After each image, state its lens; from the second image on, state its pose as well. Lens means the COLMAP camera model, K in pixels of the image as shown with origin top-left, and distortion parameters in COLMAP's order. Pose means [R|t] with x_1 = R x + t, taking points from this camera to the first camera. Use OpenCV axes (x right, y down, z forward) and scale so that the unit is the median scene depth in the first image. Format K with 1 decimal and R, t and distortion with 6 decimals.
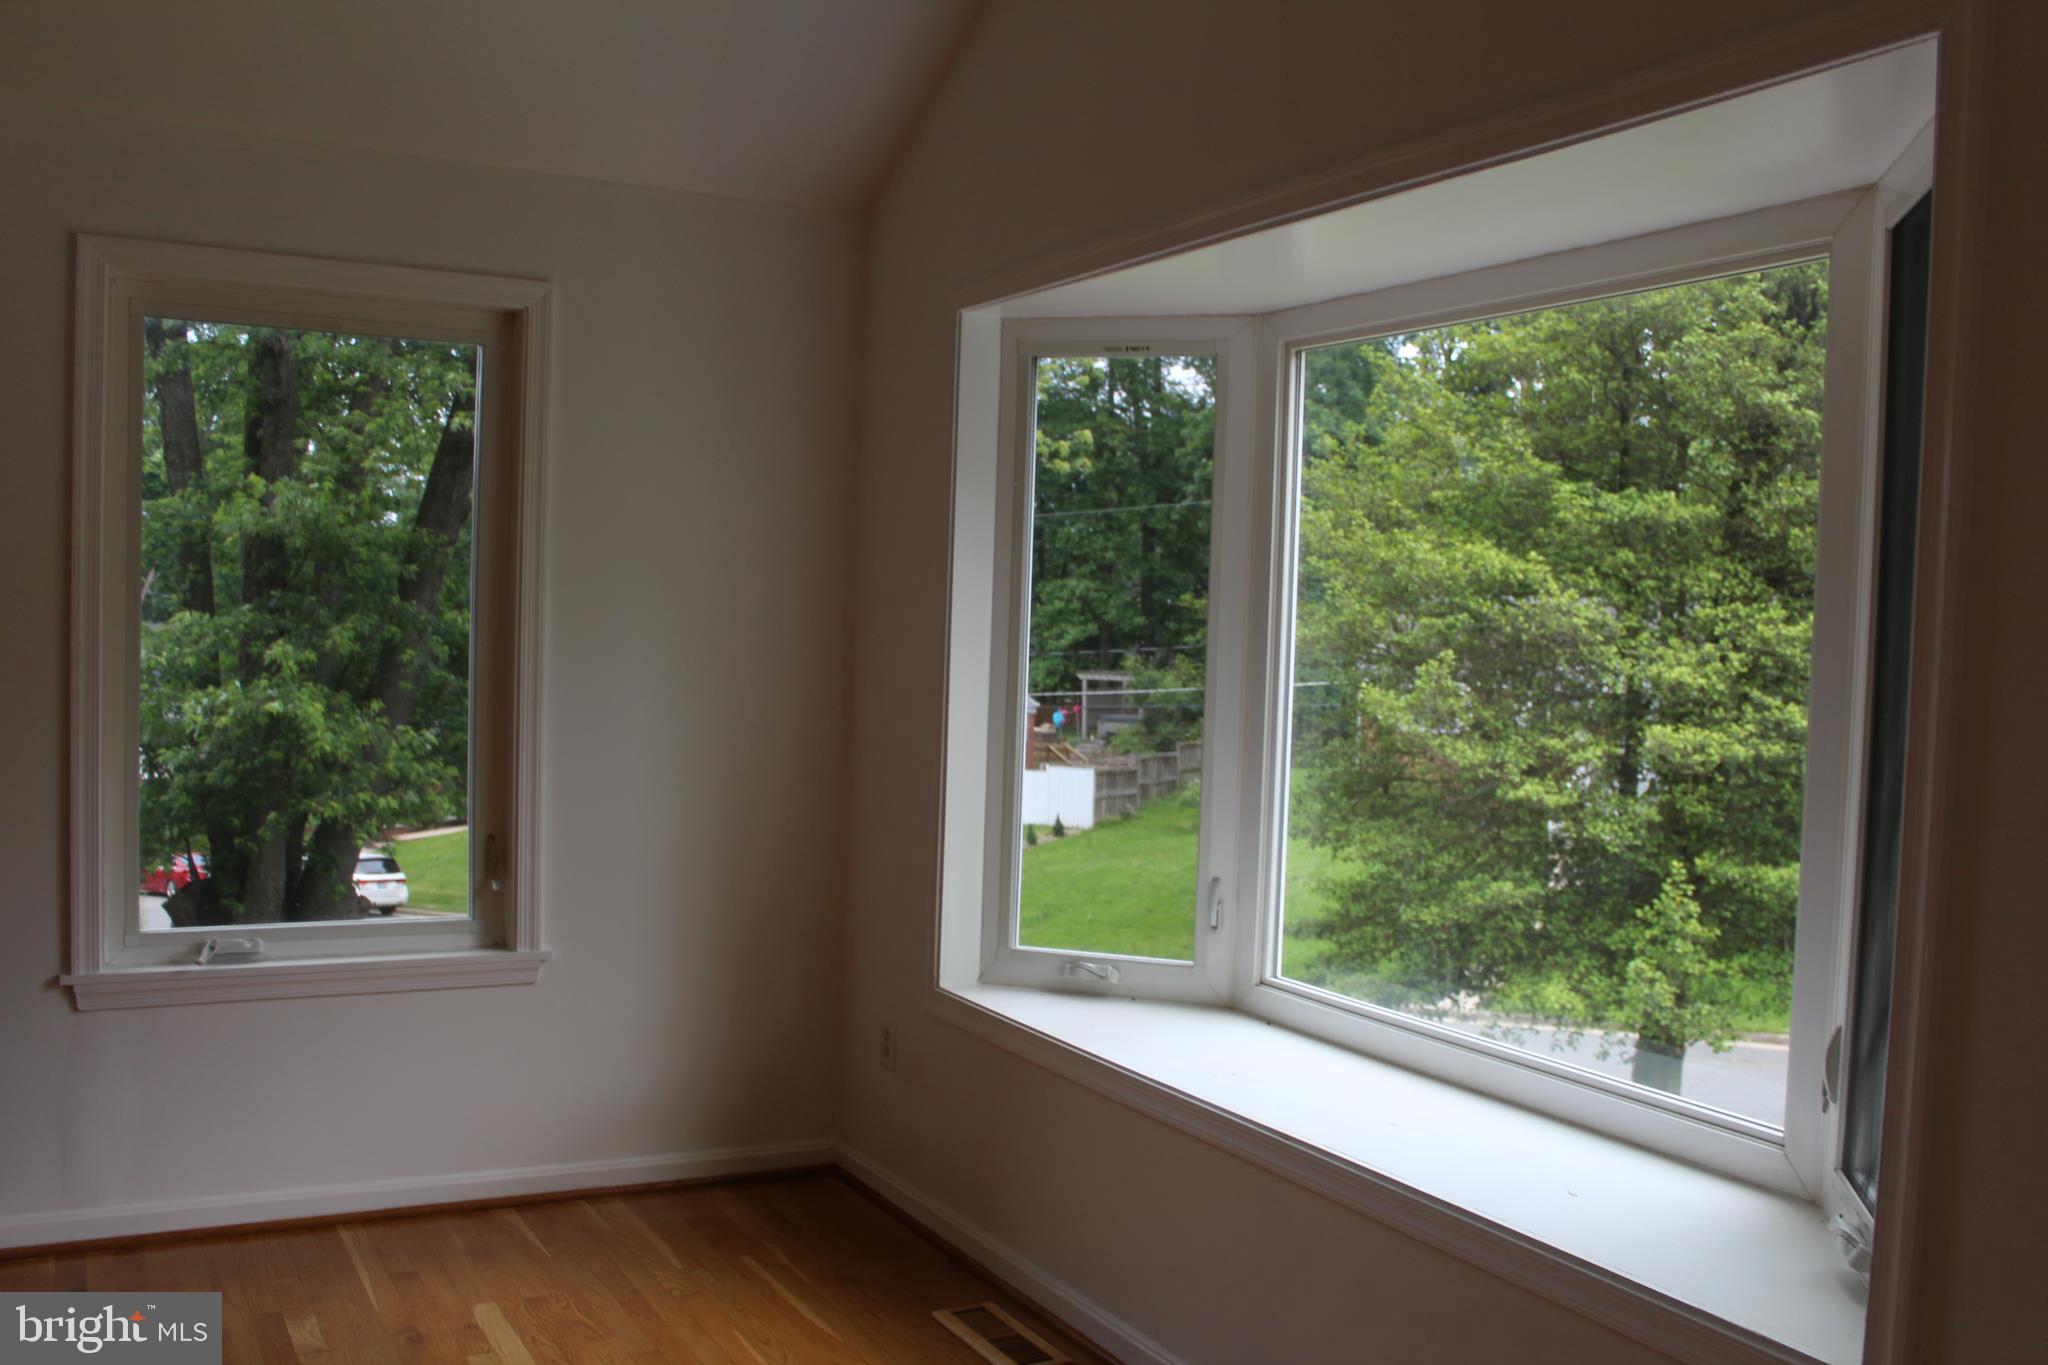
lens RADIAL K [[1814.2, 0, 1024.0], [0, 1814.2, 682.5], [0, 0, 1]] dist [-0.170955, 0.164856]
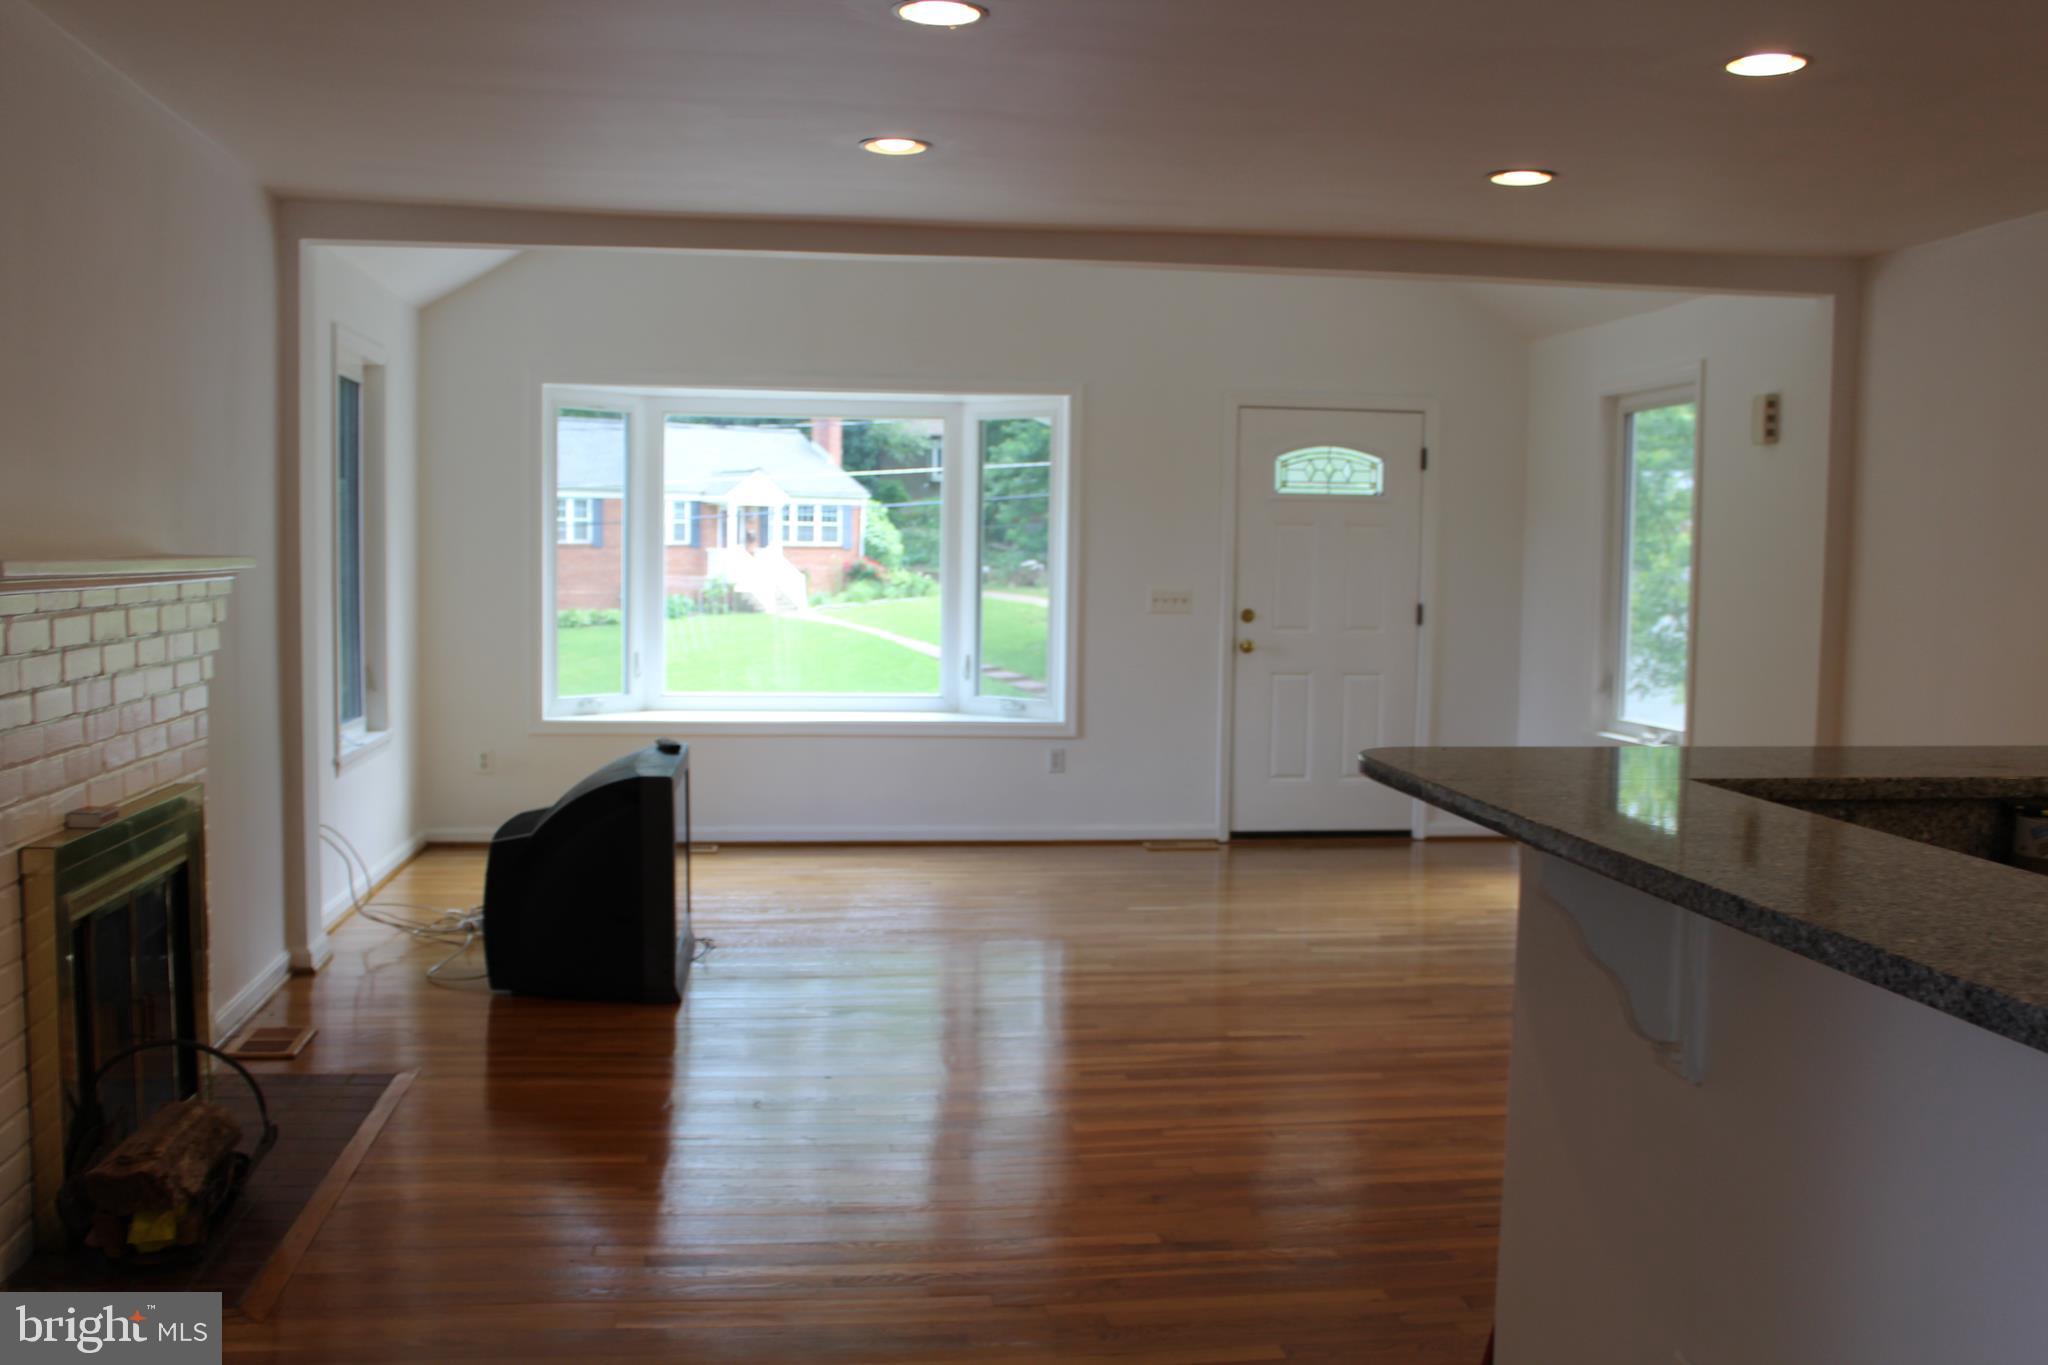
lens RADIAL K [[1814.2, 0, 1024.0], [0, 1814.2, 682.5], [0, 0, 1]] dist [-0.170955, 0.164856]
pose [[0.376016, -0.090755, 0.922158, -0.401023], [0.028931, 0.995857, 0.086212, -0.007169], [-0.926162, -0.005738, 0.377083, -0.060242]]
